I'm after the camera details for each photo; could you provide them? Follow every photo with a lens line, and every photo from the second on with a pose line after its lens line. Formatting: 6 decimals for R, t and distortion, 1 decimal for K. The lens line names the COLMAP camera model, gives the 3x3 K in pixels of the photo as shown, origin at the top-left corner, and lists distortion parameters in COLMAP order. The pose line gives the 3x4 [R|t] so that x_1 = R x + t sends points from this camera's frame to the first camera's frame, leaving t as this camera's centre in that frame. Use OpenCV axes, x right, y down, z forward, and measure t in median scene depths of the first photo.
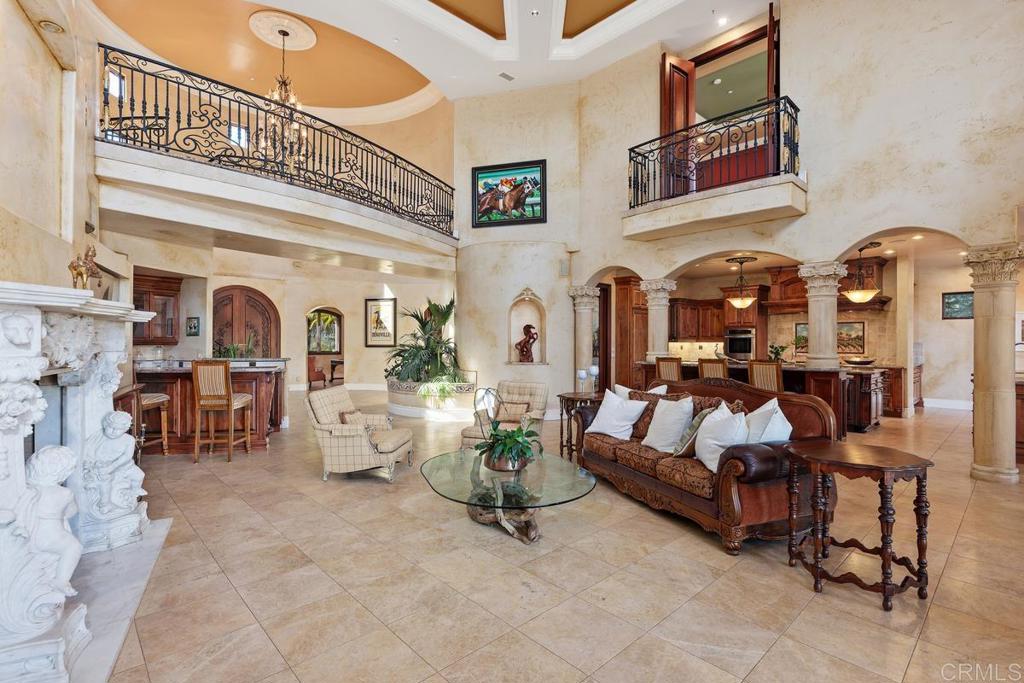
lens RADIAL K [[481.9, 0, 512.0], [0, 481.9, 341.5], [0, 0, 1]] dist [-0.001430, -0.000009]
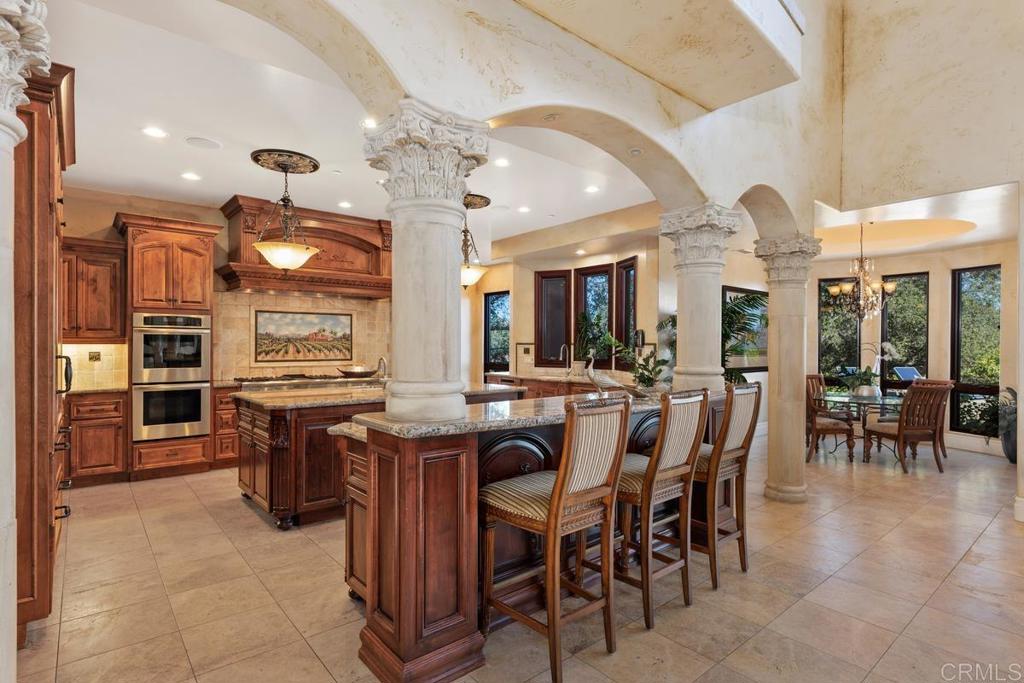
lens RADIAL K [[515.2, 0, 512.0], [0, 515.2, 341.5], [0, 0, 1]] dist [-0.000452, -0.000059]
pose [[0.058092, 0.003956, 0.998303, 0.001439], [0.002798, 0.999988, -0.004125, 0.002235], [-0.998307, 0.003033, 0.058080, 0.734429]]
